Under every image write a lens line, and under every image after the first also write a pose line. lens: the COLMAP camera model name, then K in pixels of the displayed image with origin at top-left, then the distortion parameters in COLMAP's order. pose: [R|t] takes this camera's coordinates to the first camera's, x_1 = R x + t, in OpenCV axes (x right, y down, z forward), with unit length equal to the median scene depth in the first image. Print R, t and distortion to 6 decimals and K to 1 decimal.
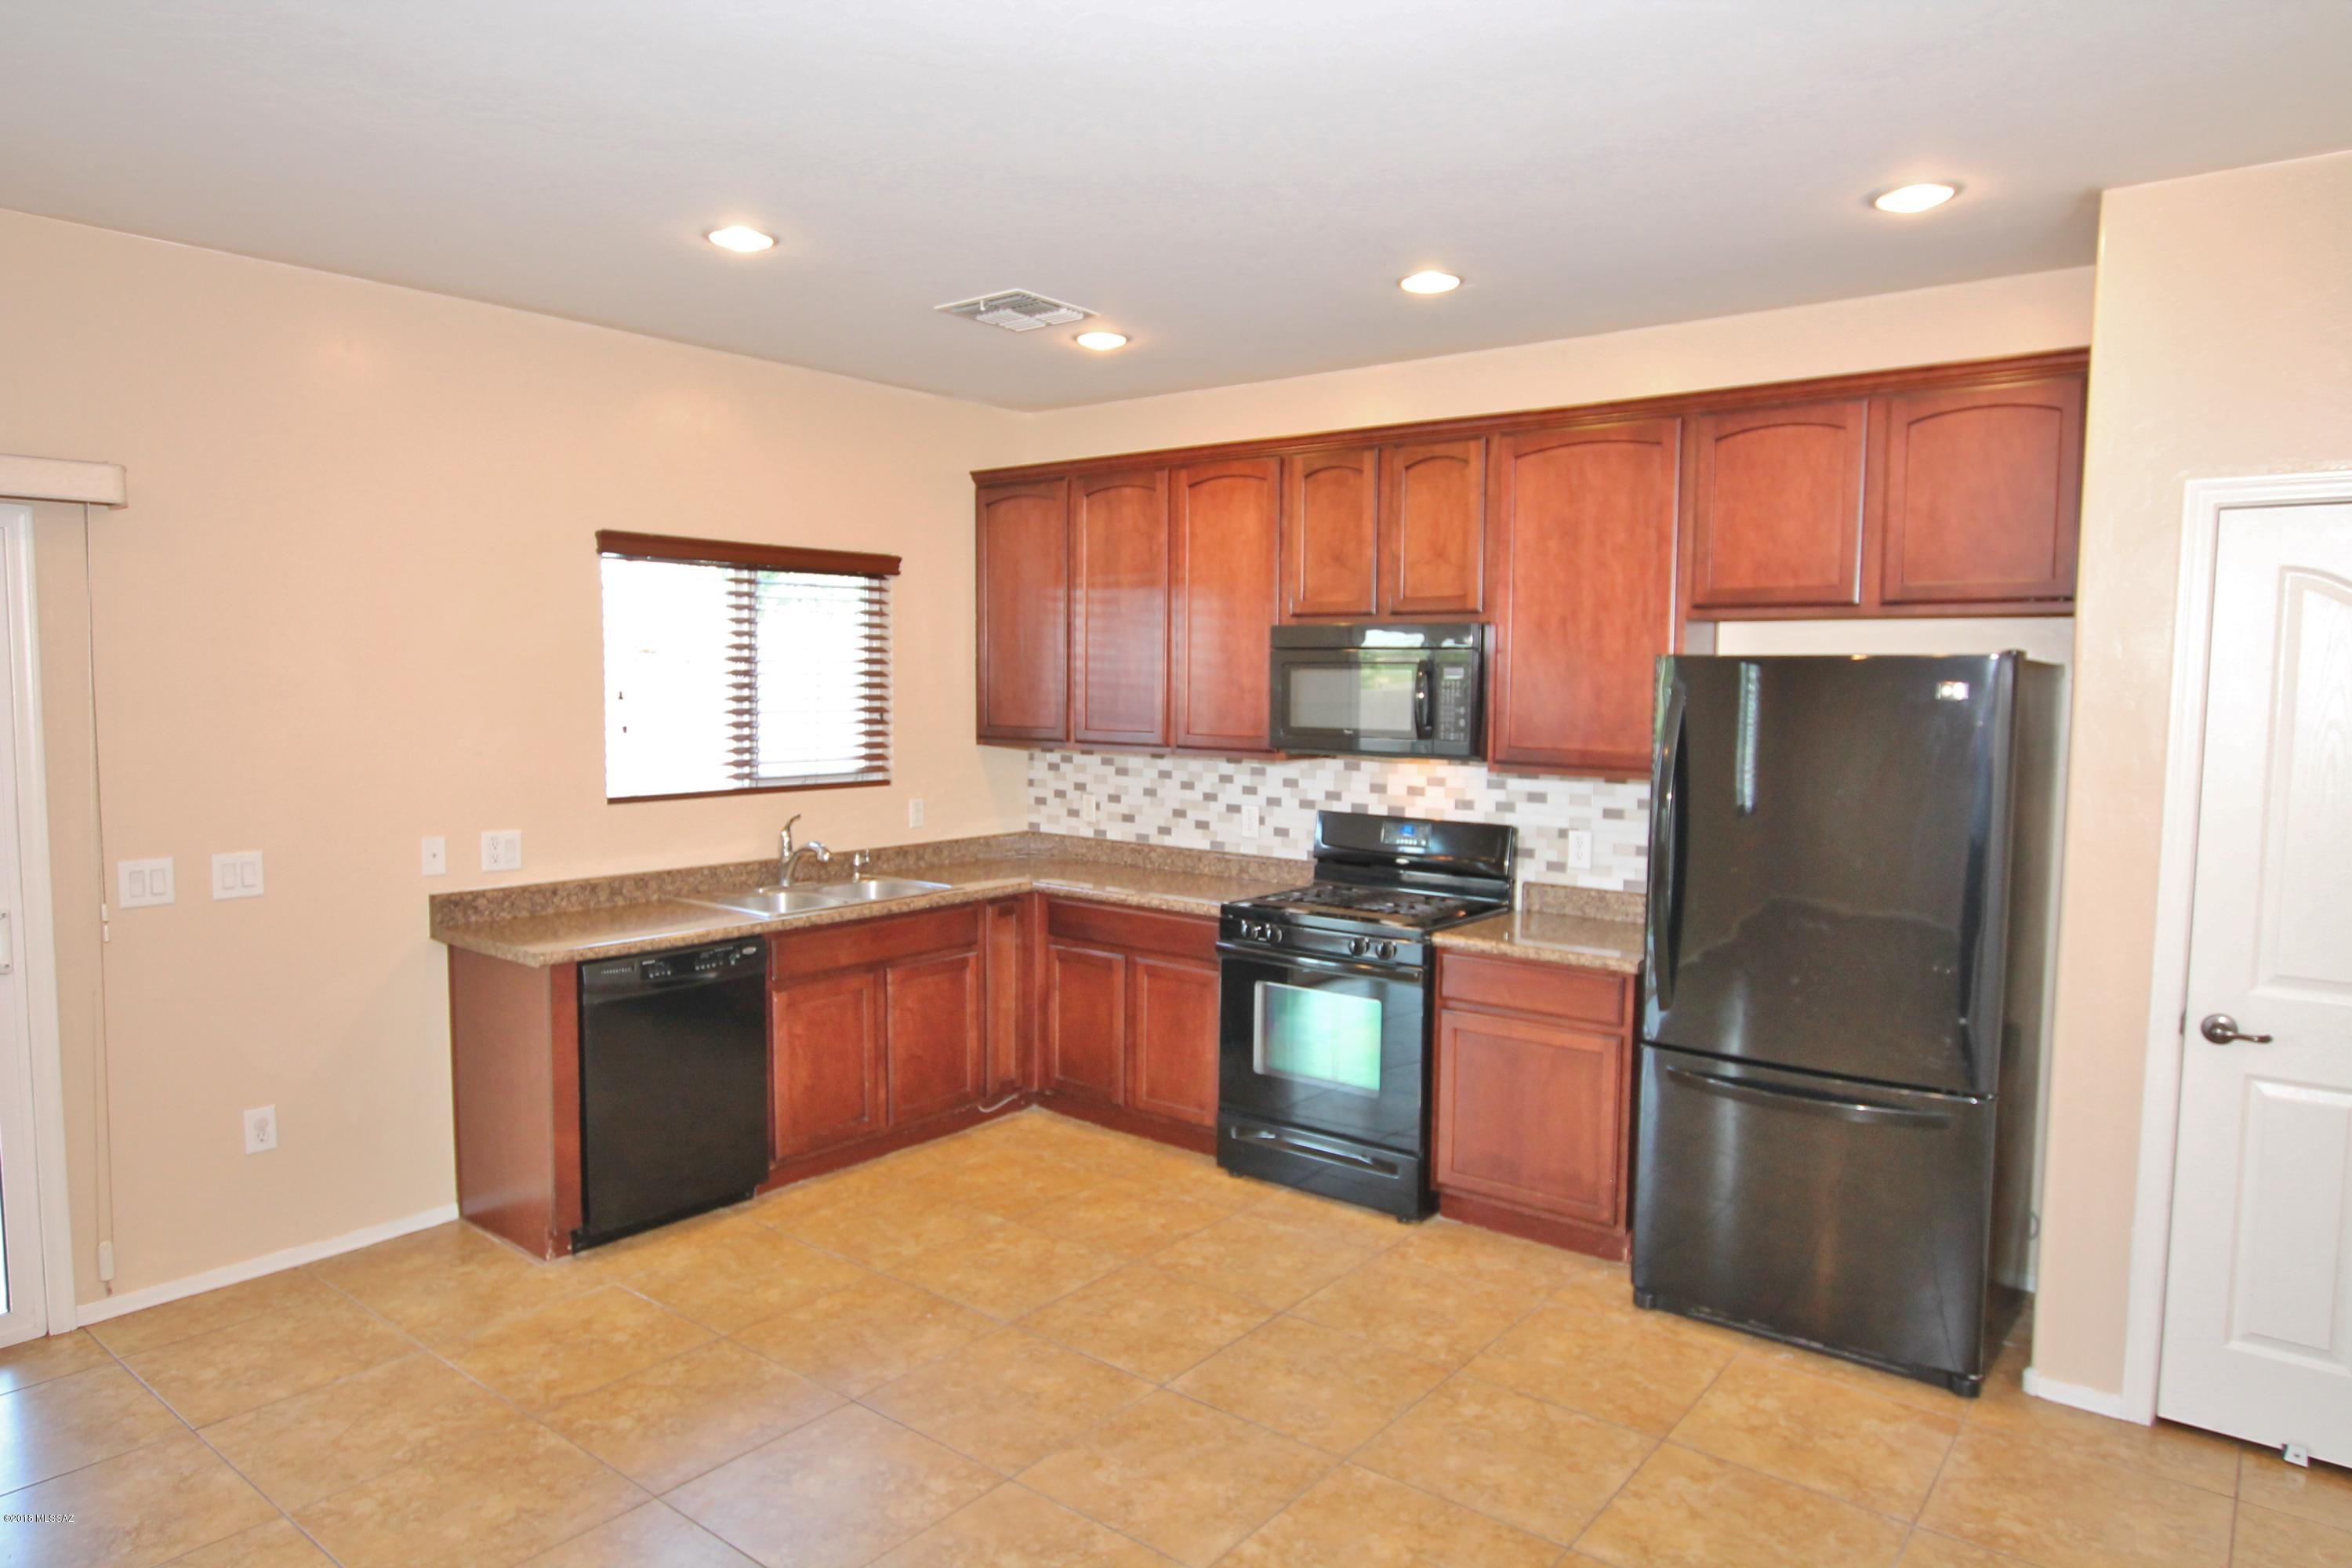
lens RADIAL K [[1462.8, 0, 1176.0], [0, 1462.8, 784.0], [0, 0, 1]] dist [-0.005859, -0.000524]
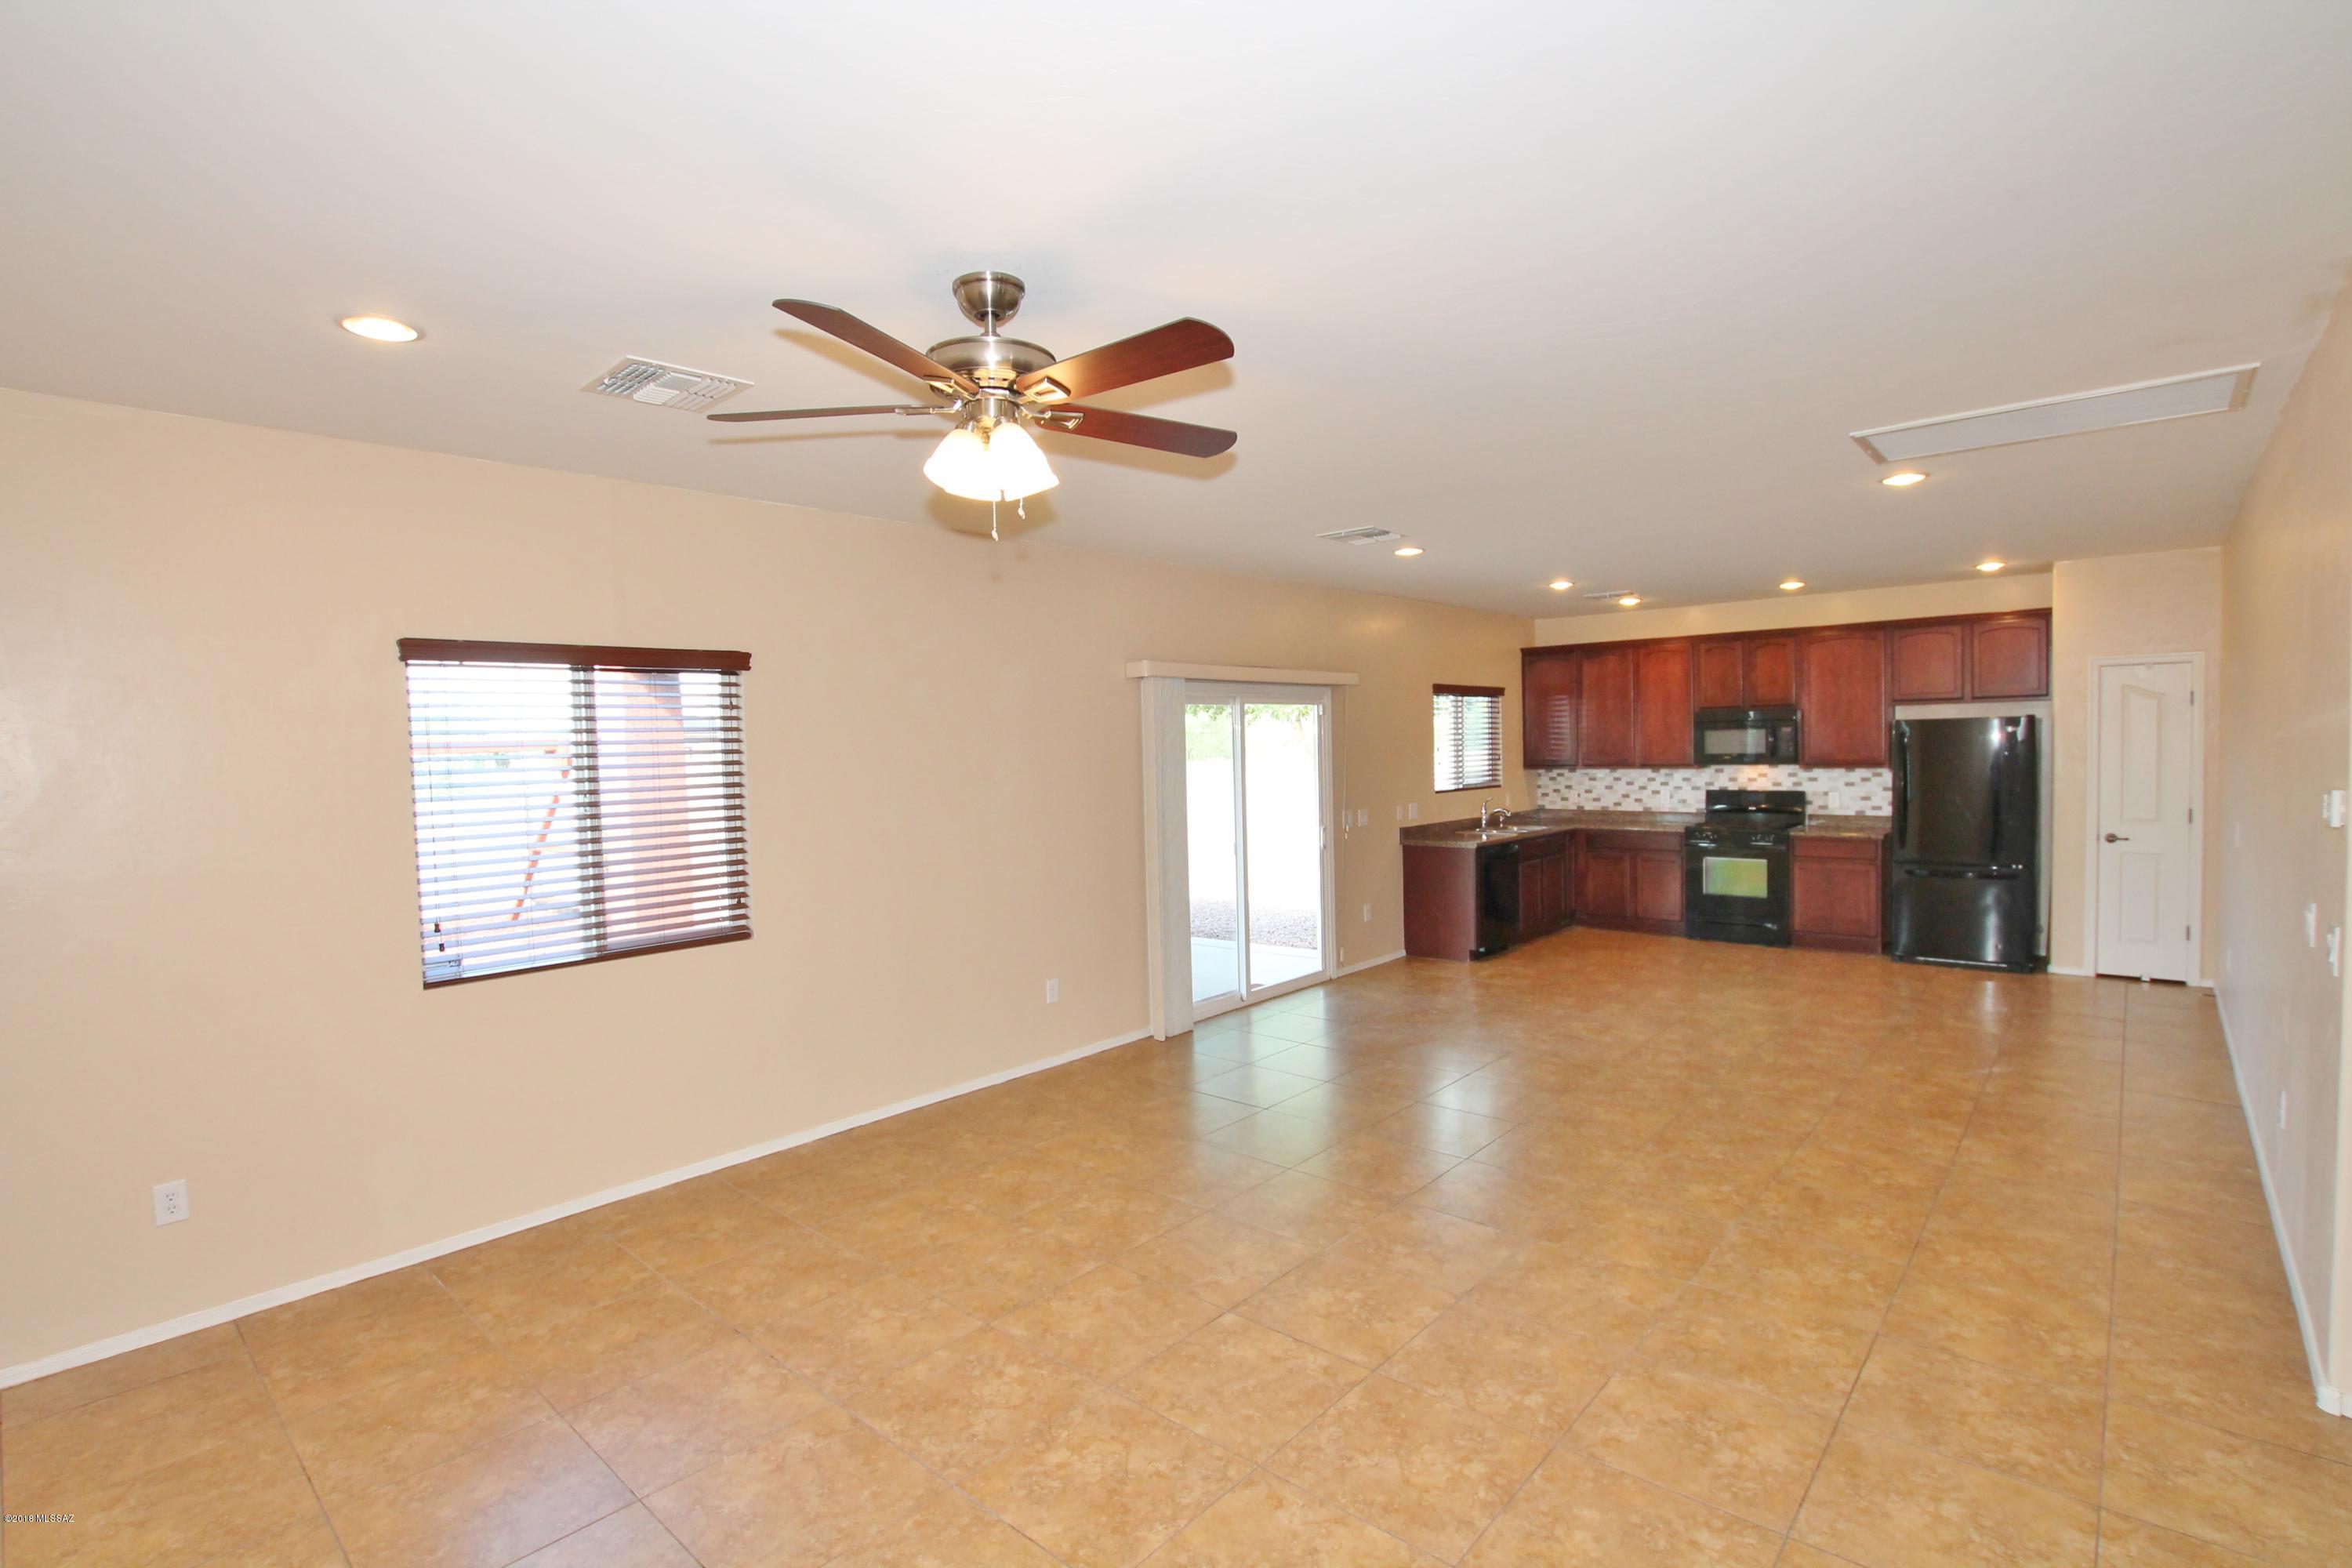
lens RADIAL K [[1101.5, 0, 1177.6], [0, 1101.5, 787.2], [0, 0, 1]] dist [-0.041714, 0.009004]
pose [[0.997492, -0.033069, -0.062574, -0.700849], [0.030784, 0.998836, -0.037139, 0.057875], [0.063730, 0.035119, 0.997349, -0.877900]]
